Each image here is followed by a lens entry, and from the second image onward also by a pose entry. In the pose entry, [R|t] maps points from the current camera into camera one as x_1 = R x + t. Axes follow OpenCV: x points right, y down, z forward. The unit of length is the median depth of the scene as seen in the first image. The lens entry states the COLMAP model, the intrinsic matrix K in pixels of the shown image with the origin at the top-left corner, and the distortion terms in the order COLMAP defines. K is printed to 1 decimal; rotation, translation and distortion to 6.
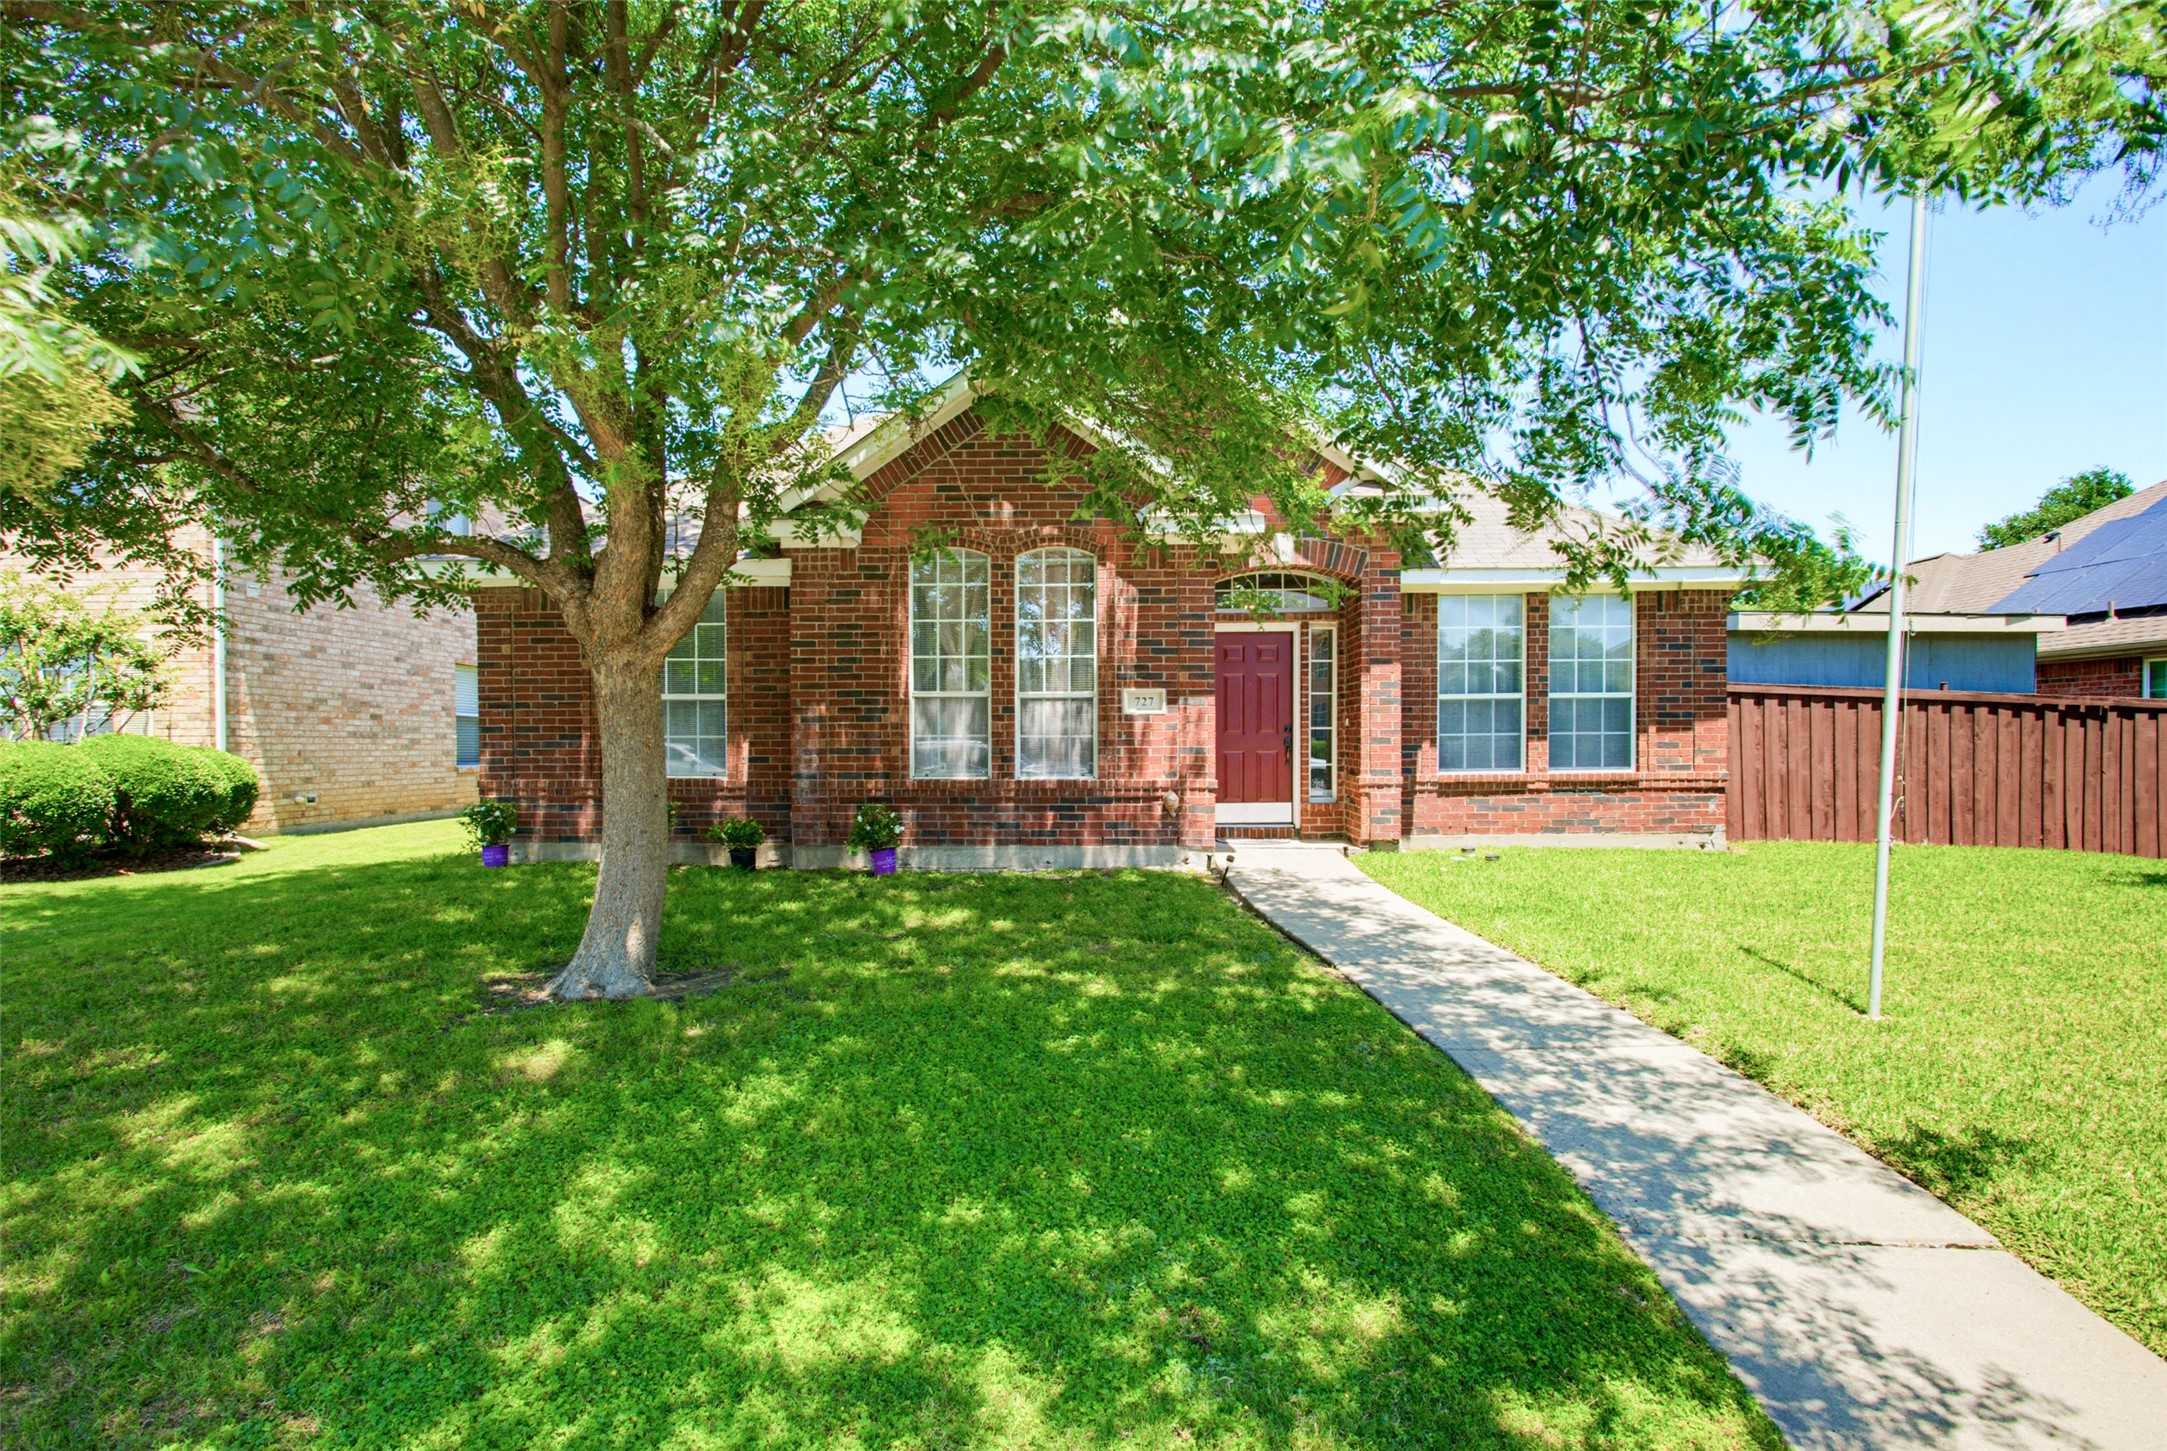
lens RADIAL K [[1044.6, 0, 1084.2], [0, 1044.6, 704.7], [0, 0, 1]] dist [-0.013989, 0.000263]
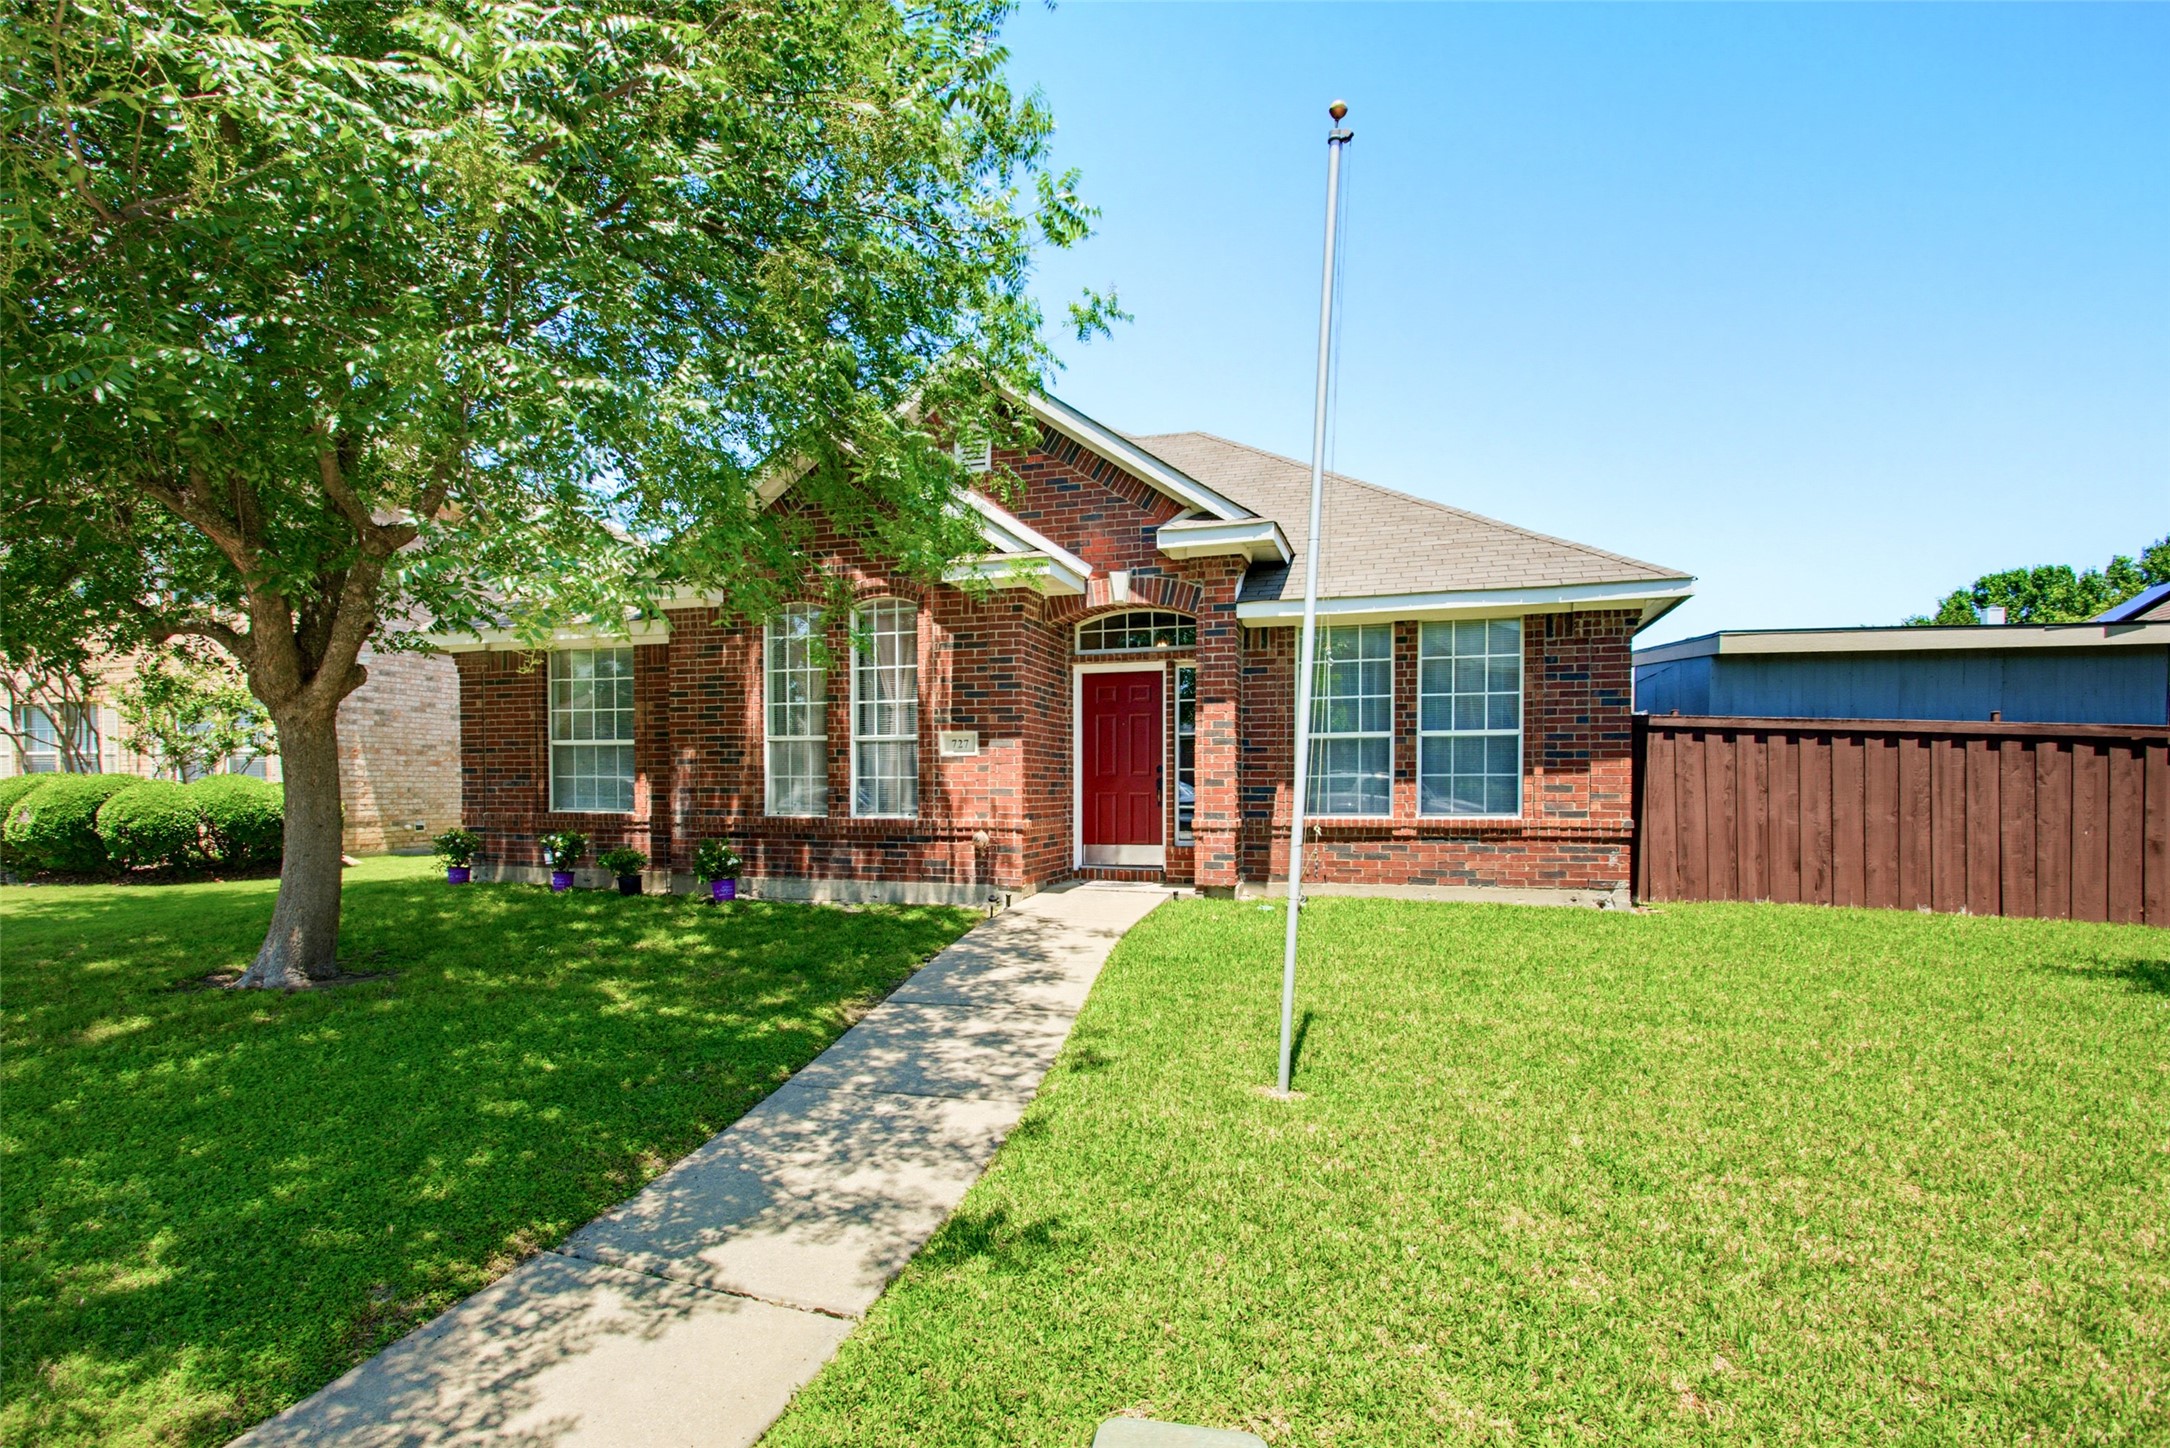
lens RADIAL K [[1037.9, 0, 1085.0], [0, 1037.9, 724.0], [0, 0, 1]] dist [-0.013031, 0.000593]
pose [[0.961211, -0.012159, -0.275546, 0.419747], [0.006751, 0.999766, -0.020568, -0.000399], [0.275732, 0.017910, 0.961068, 0.046758]]
